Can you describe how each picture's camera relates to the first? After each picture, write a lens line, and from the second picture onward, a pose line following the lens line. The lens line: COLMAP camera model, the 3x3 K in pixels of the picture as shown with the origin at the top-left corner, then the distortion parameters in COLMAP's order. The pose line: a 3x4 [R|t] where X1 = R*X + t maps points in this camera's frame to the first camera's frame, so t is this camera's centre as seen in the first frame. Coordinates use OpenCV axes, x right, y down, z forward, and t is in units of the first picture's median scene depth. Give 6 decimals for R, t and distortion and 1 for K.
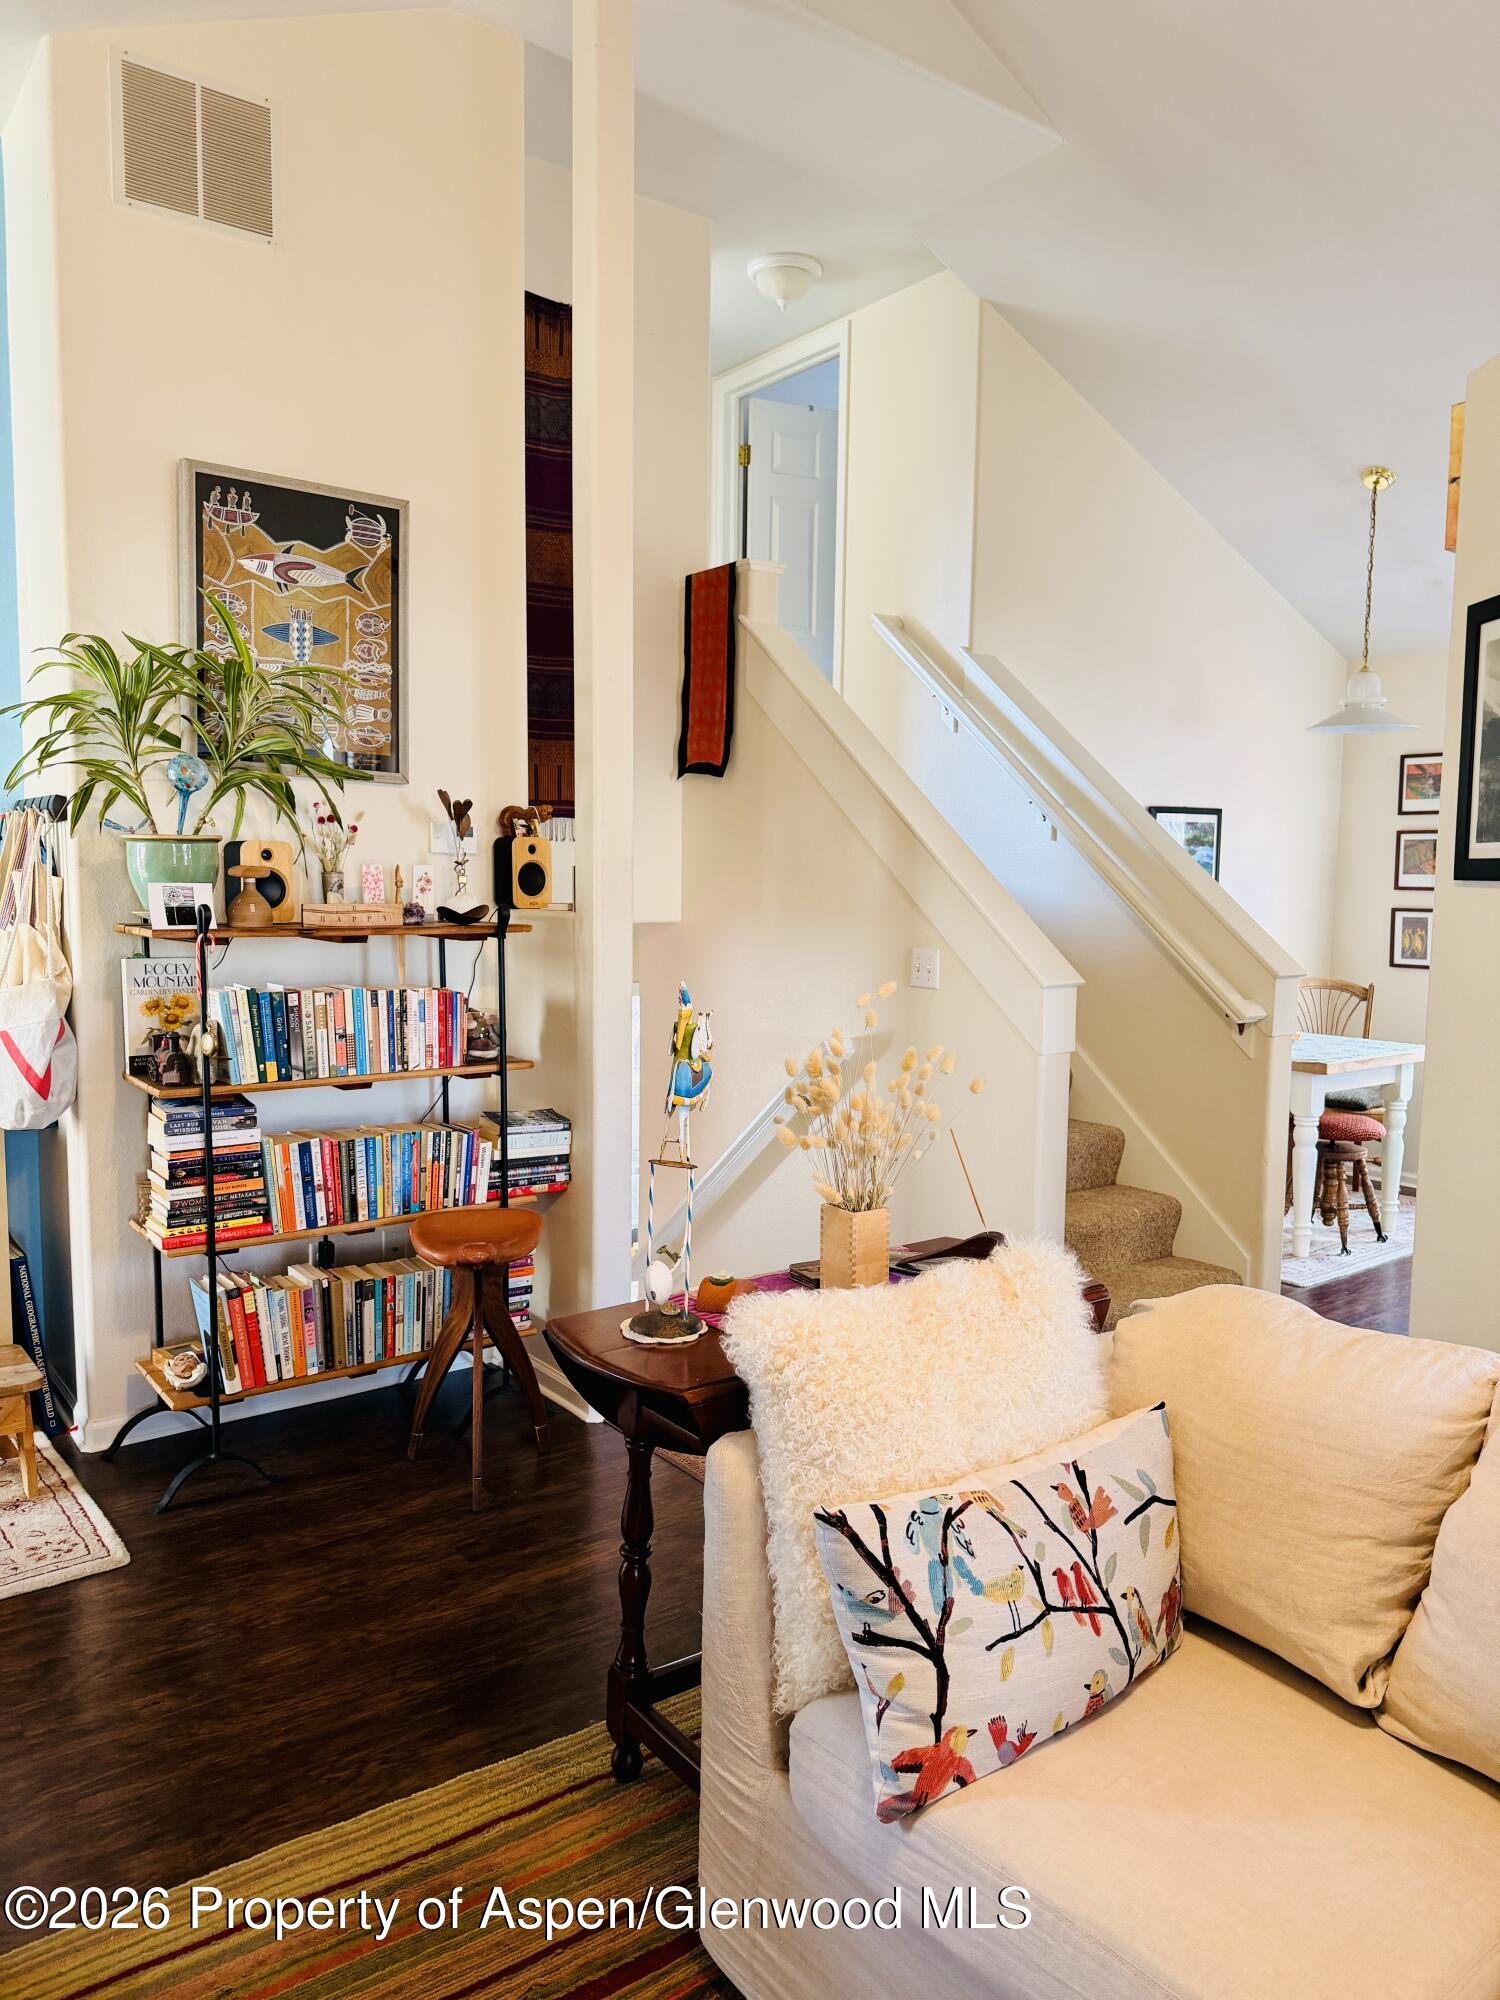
lens RADIAL K [[1393.2, 0, 752.1], [0, 1393.2, 1008.9], [0, 0, 1]] dist [0.152727, -0.332406]
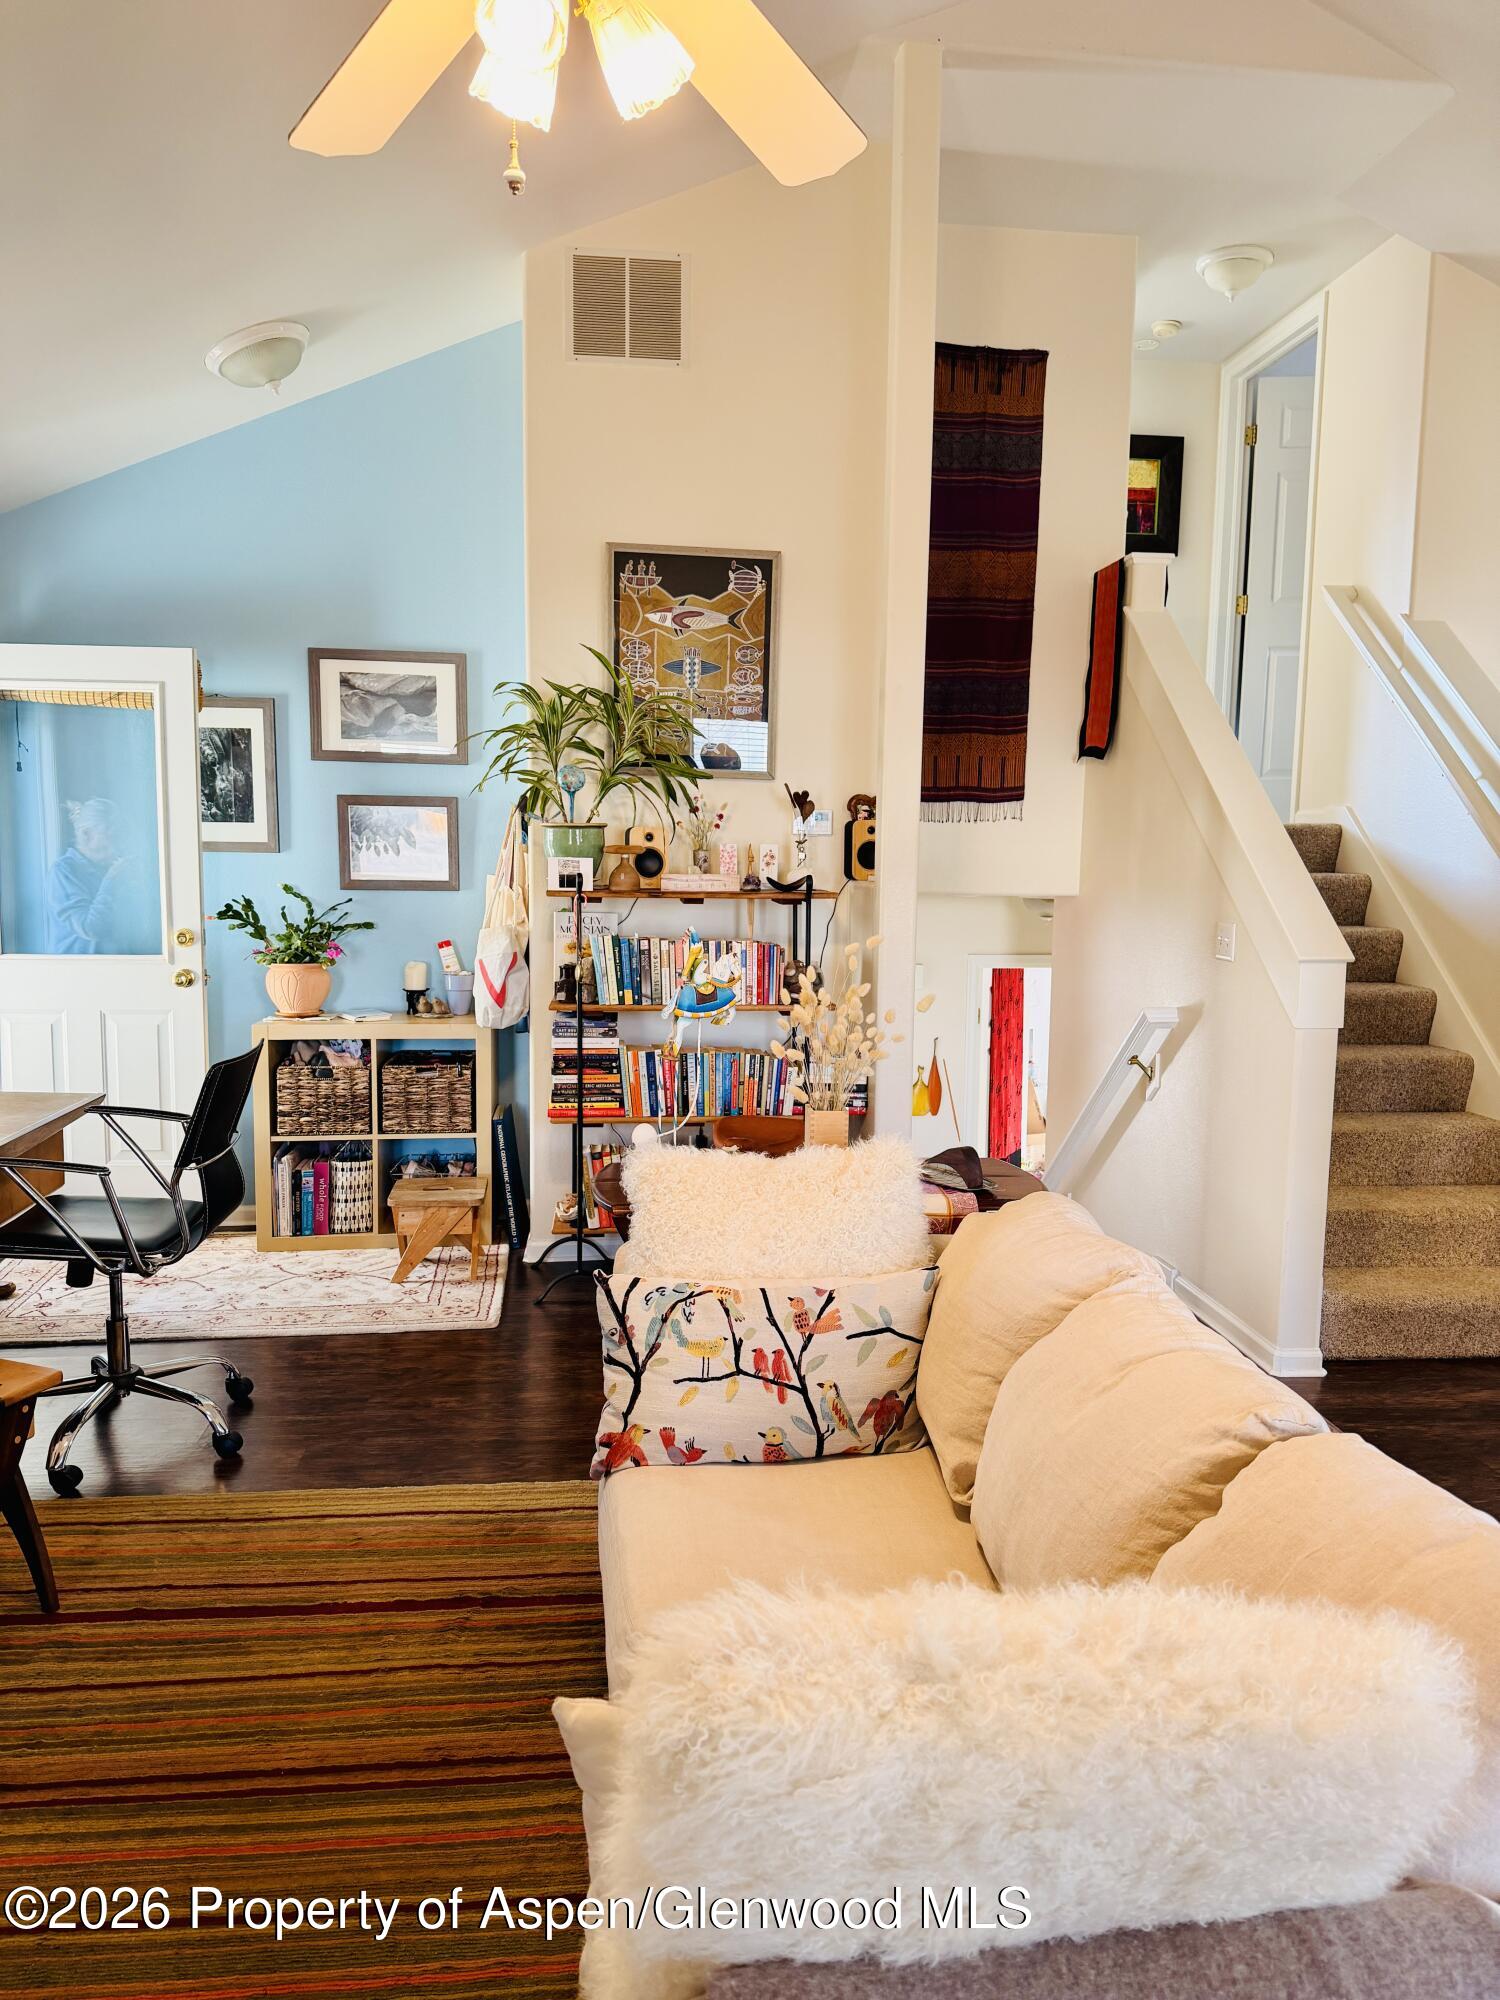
lens RADIAL K [[1385.3, 0, 744.9], [0, 1385.3, 1010.2], [0, 0, 1]] dist [0.153073, -0.267922]
pose [[0.859924, 0.059929, -0.506891, 0.423578], [-0.052553, 0.998201, 0.028861, 0.012173], [0.507709, 0.001820, 0.861527, -0.090090]]
